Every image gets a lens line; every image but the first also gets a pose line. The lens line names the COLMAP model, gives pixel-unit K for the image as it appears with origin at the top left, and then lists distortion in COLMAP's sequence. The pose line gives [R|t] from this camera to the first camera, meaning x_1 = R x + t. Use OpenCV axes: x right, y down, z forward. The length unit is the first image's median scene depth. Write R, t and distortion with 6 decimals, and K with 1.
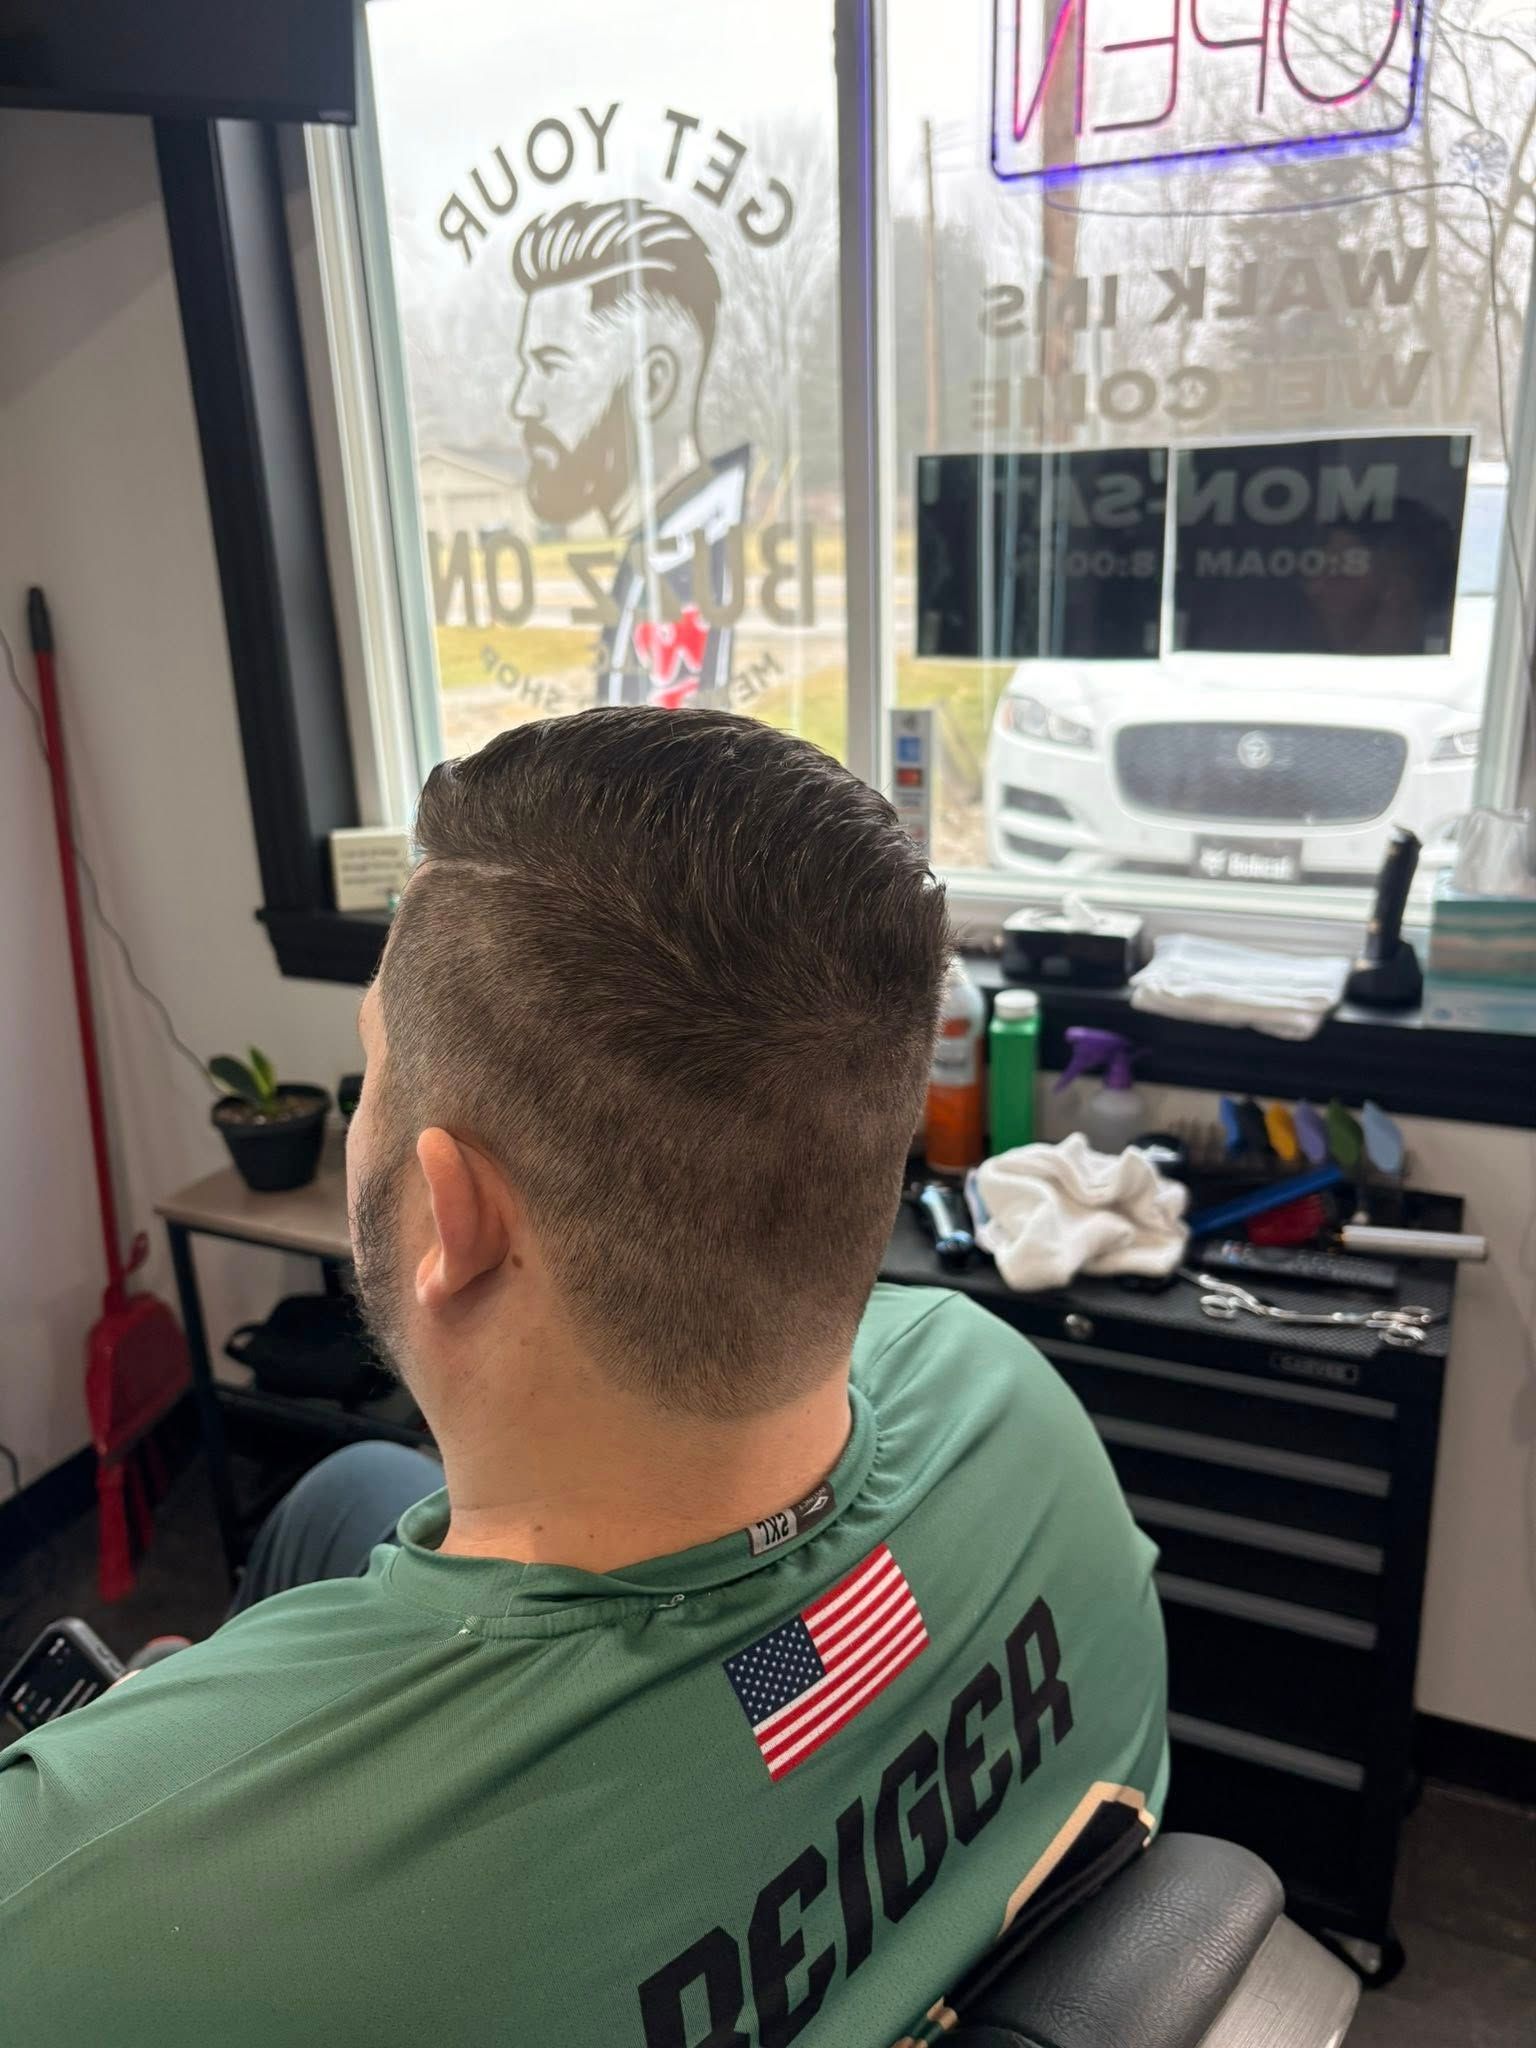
lens RADIAL K [[1526.0, 0, 768.0], [0, 1526.0, 1024.0], [0, 0, 1]] dist [0.011666, 0.003128]
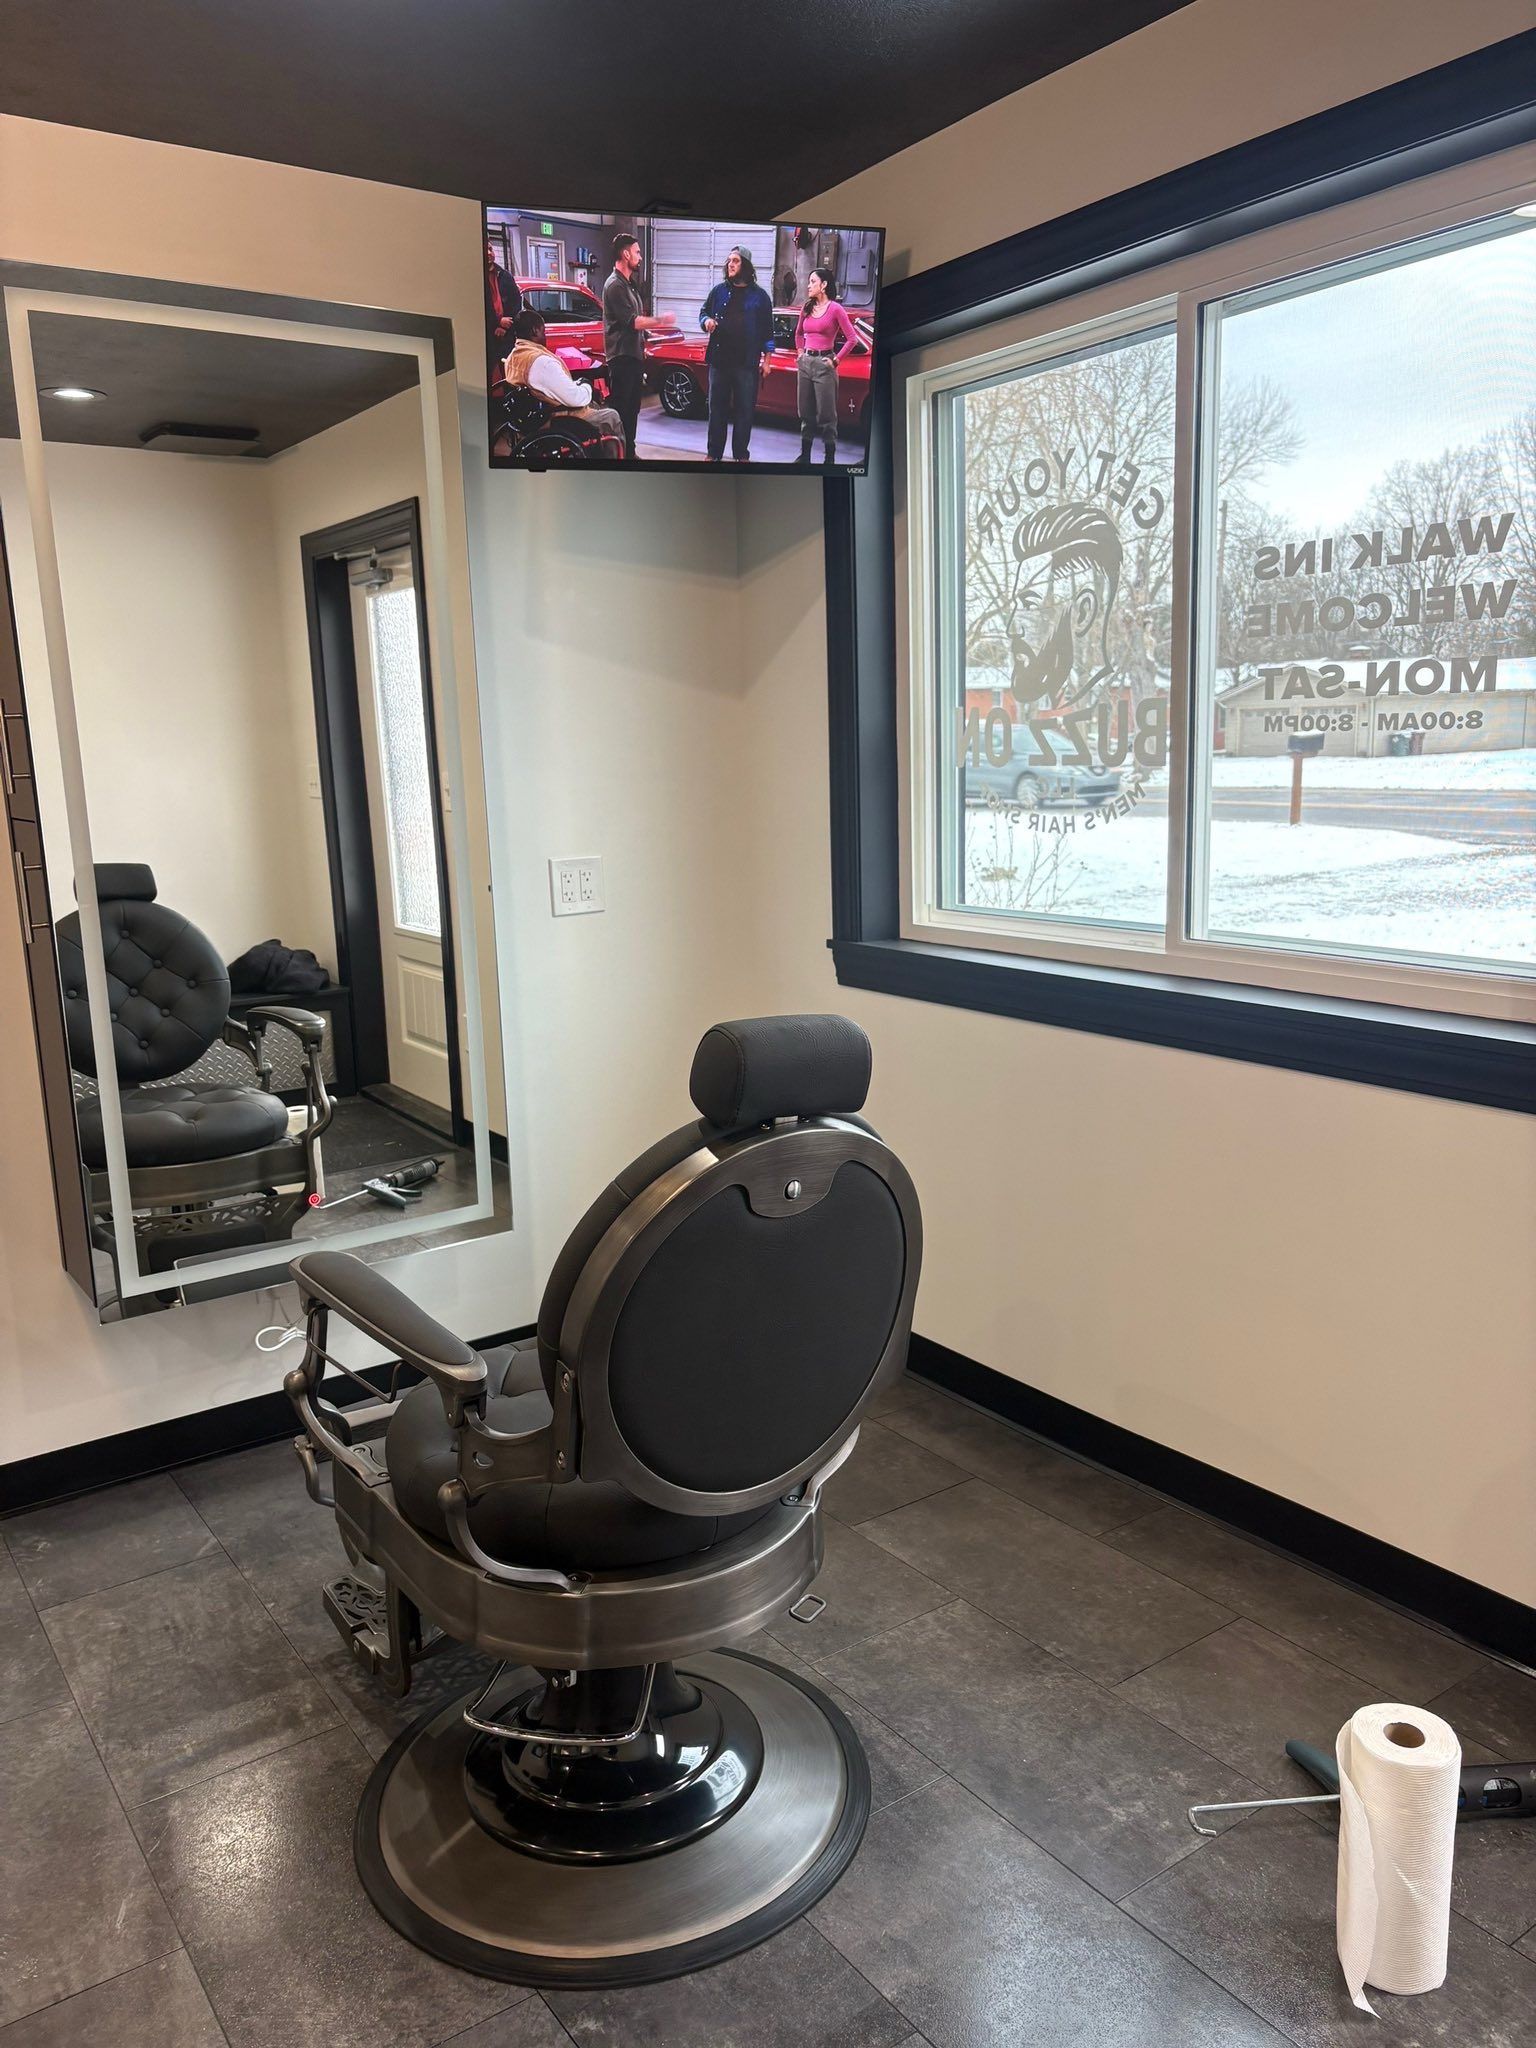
lens RADIAL K [[1554.1, 0, 768.0], [0, 1554.1, 1024.0], [0, 0, 1]] dist [-0.035770, 0.097327]
pose [[0.855941, 0.101381, -0.507038, 0.498269], [-0.163938, 0.983209, -0.080157, 0.172054], [0.490398, 0.151733, 0.858188, -0.449610]]
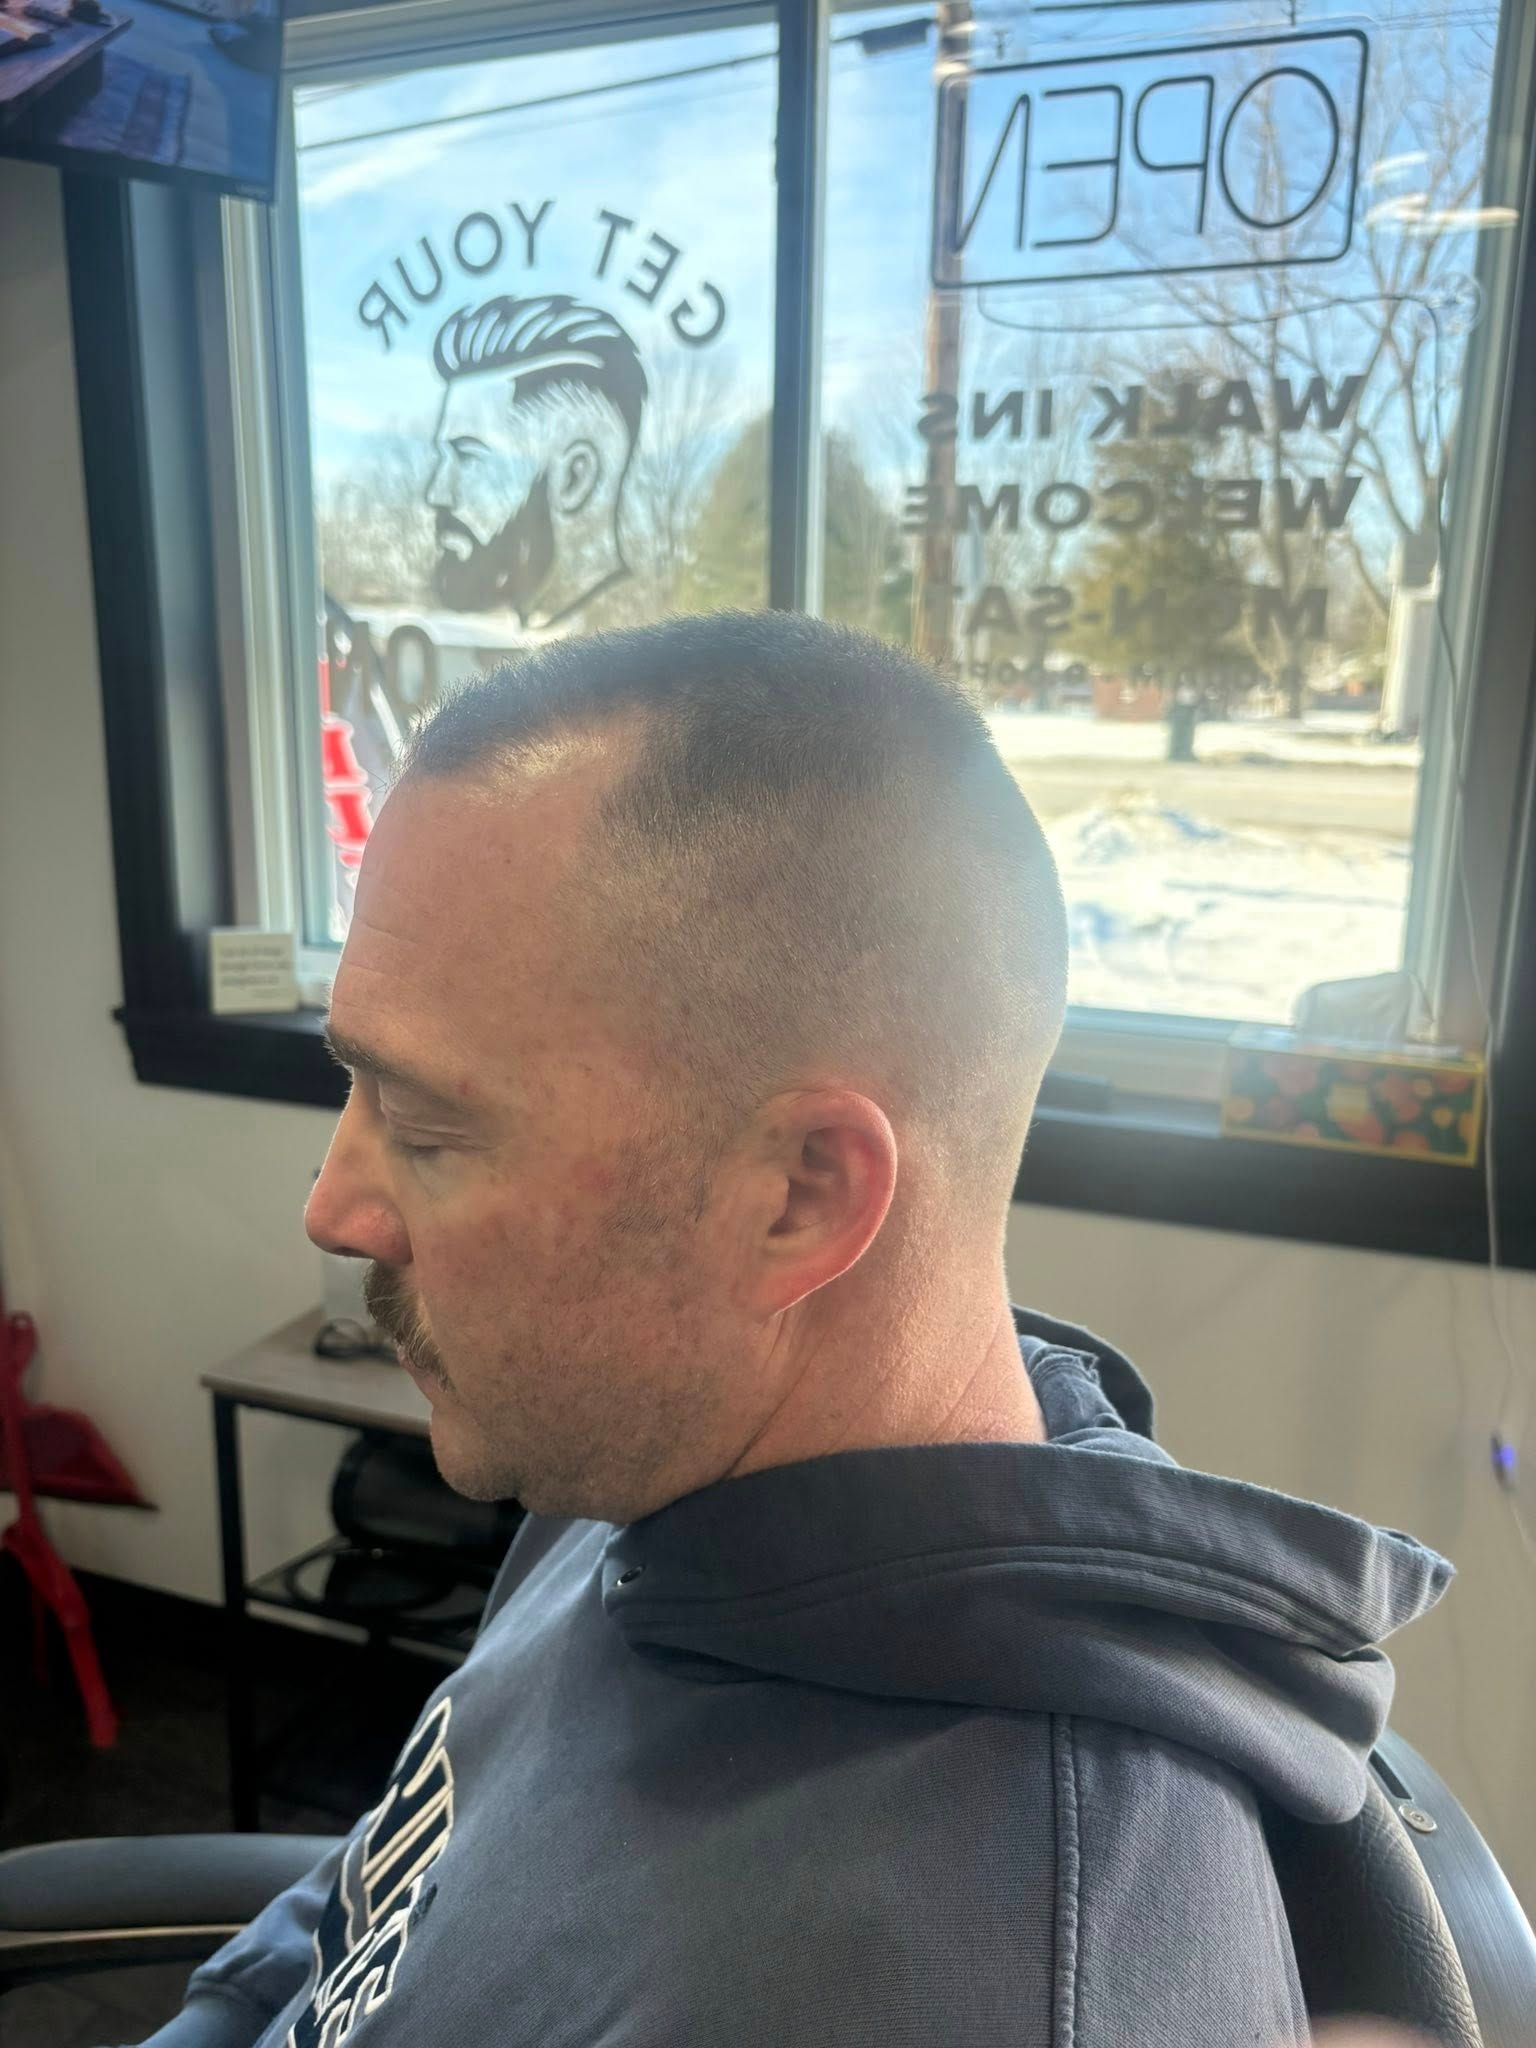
lens RADIAL K [[1554.1, 0, 768.0], [0, 1554.1, 1024.0], [0, 0, 1]] dist [-0.035770, 0.097327]
pose [[0.996076, 0.032272, 0.082408, -0.023034], [-0.022985, 0.993526, -0.111255, 0.032806], [-0.085465, 0.108924, 0.990369, 0.054984]]
